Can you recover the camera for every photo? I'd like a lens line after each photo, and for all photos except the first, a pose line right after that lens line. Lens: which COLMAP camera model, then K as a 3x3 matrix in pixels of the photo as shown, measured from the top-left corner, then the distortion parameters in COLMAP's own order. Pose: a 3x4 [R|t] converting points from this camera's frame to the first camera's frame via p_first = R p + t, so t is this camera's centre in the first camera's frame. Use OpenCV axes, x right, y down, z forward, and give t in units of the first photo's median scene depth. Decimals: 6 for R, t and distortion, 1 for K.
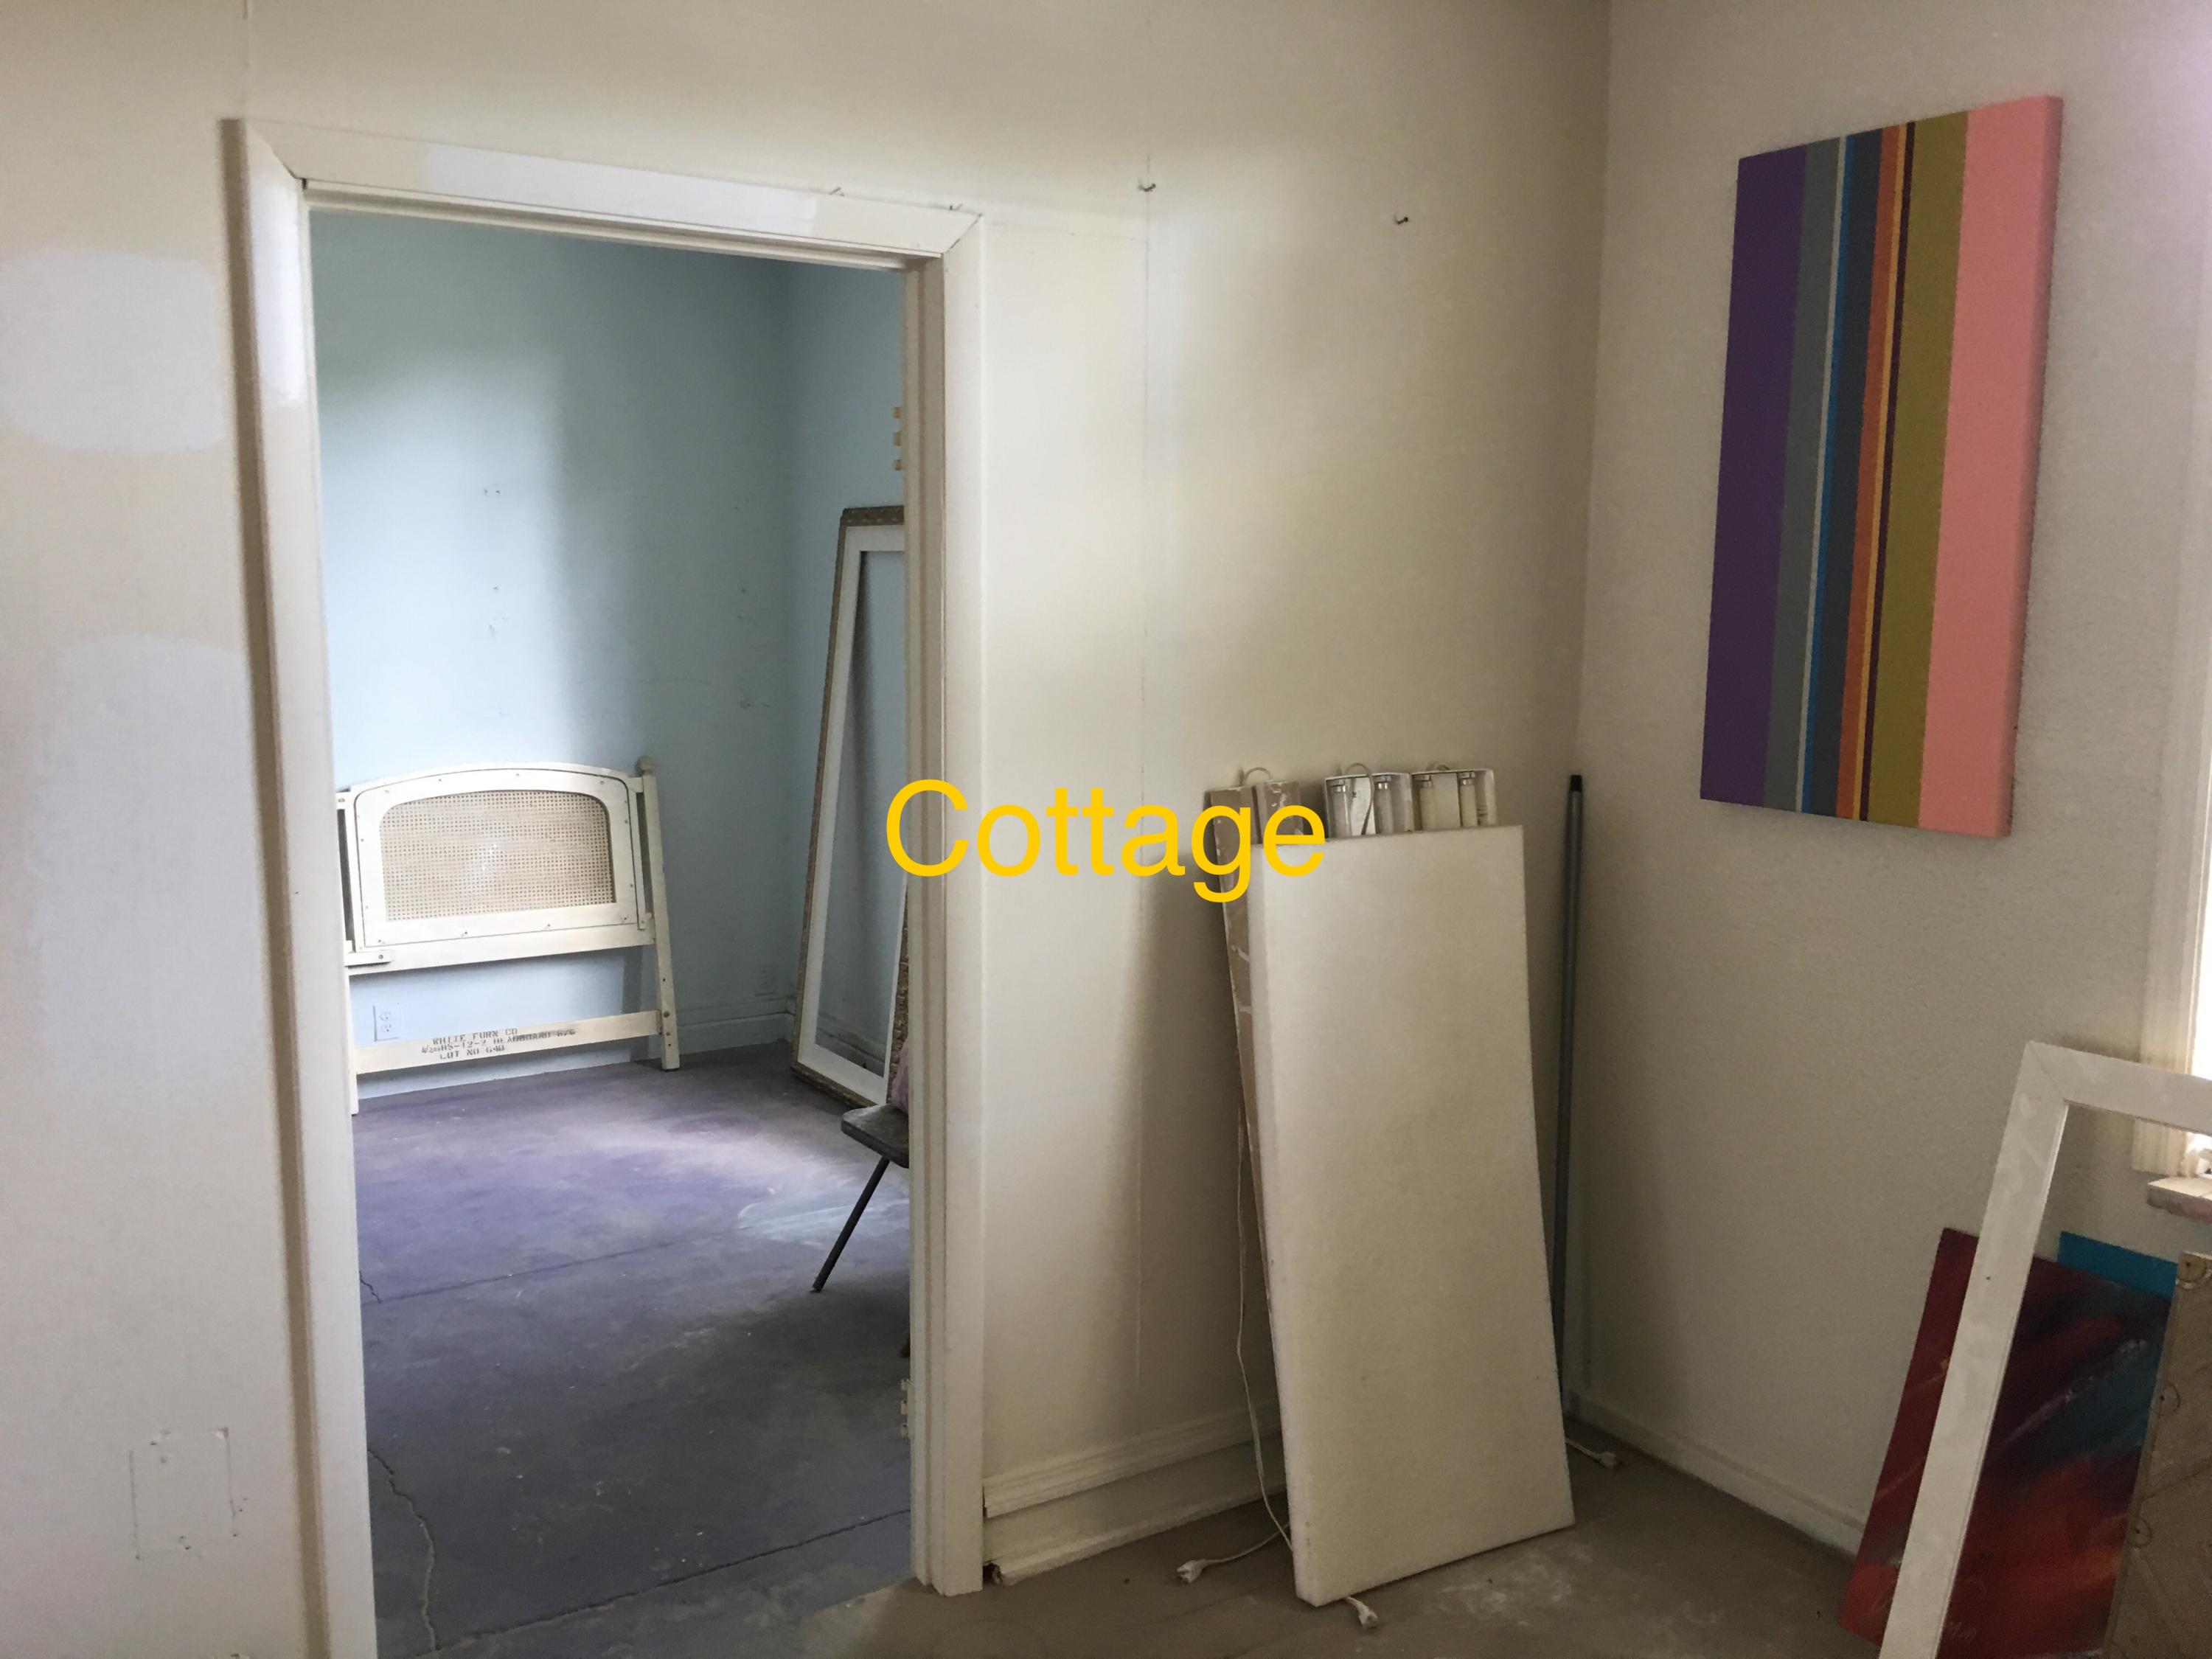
lens RADIAL K [[1842.3, 0, 1107.3], [0, 1842.3, 832.8], [0, 0, 1]] dist [0.020505, -0.033678]
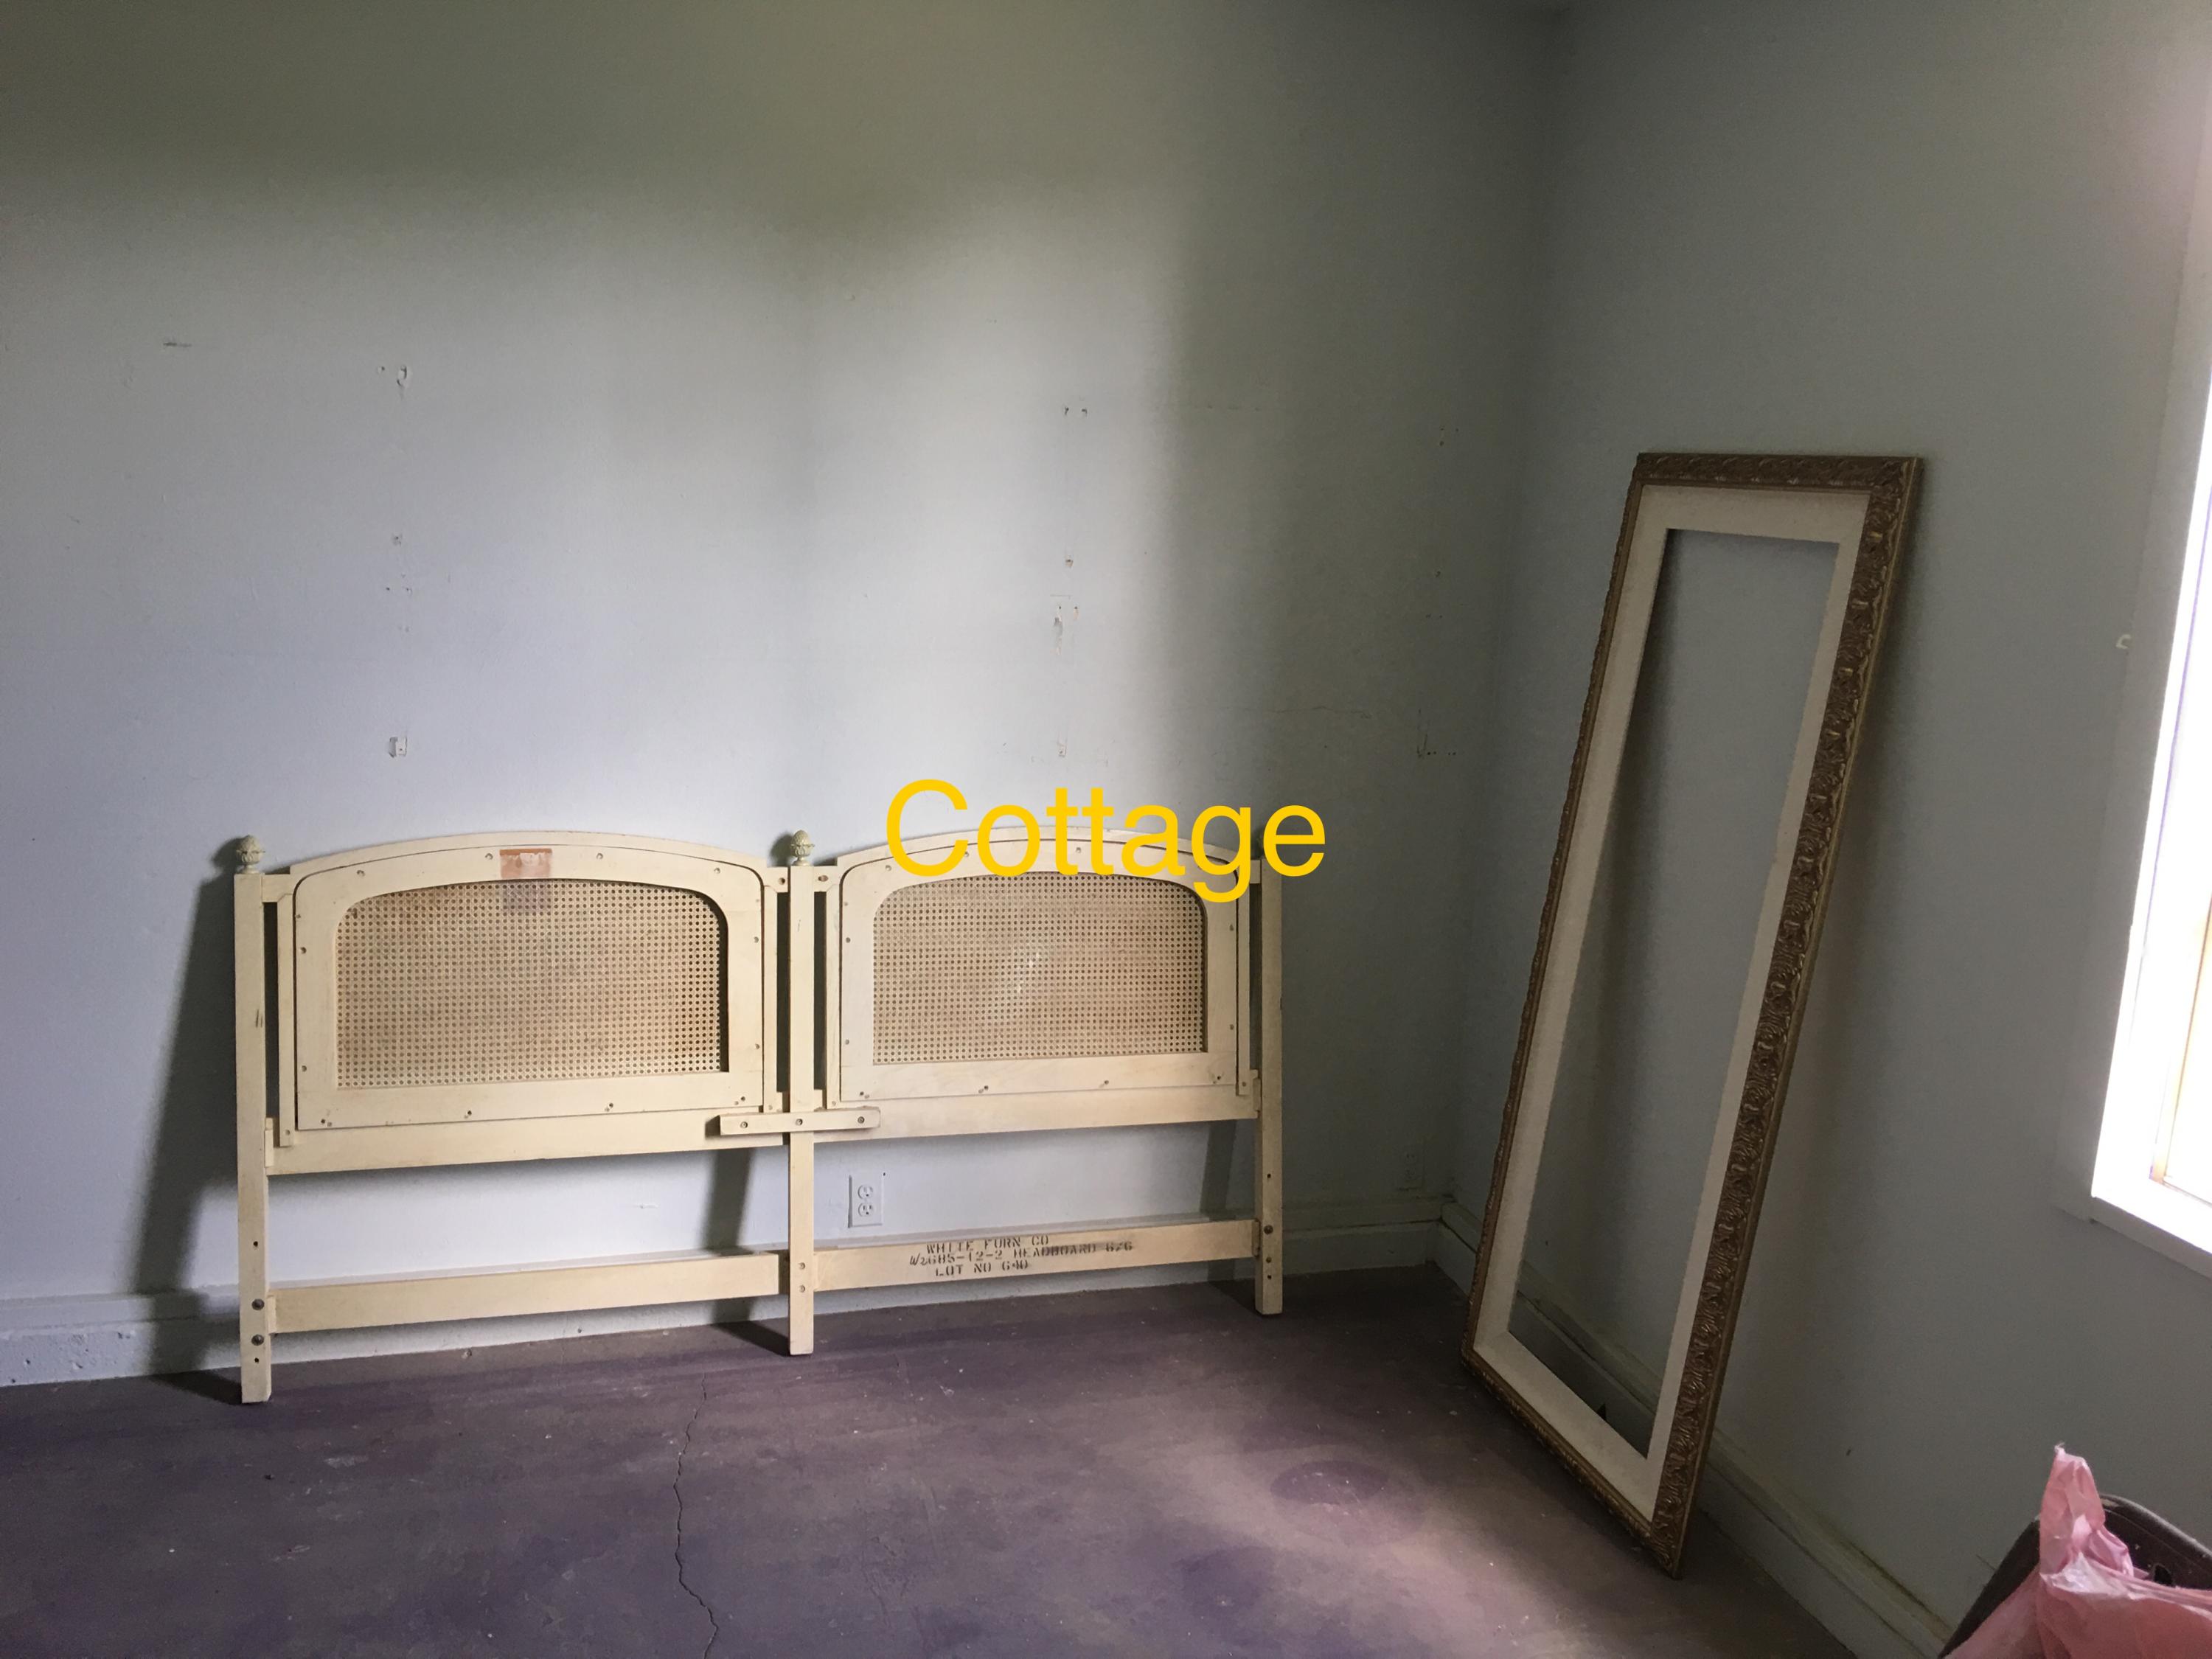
lens RADIAL K [[1842.3, 0, 1107.7], [0, 1842.3, 830.8], [0, 0, 1]] dist [0.020505, -0.033678]
pose [[0.956317, 0.090627, -0.277929, -0.131014], [-0.076357, 0.995165, 0.061771, -0.079840], [0.282184, -0.037851, 0.958613, 0.384040]]
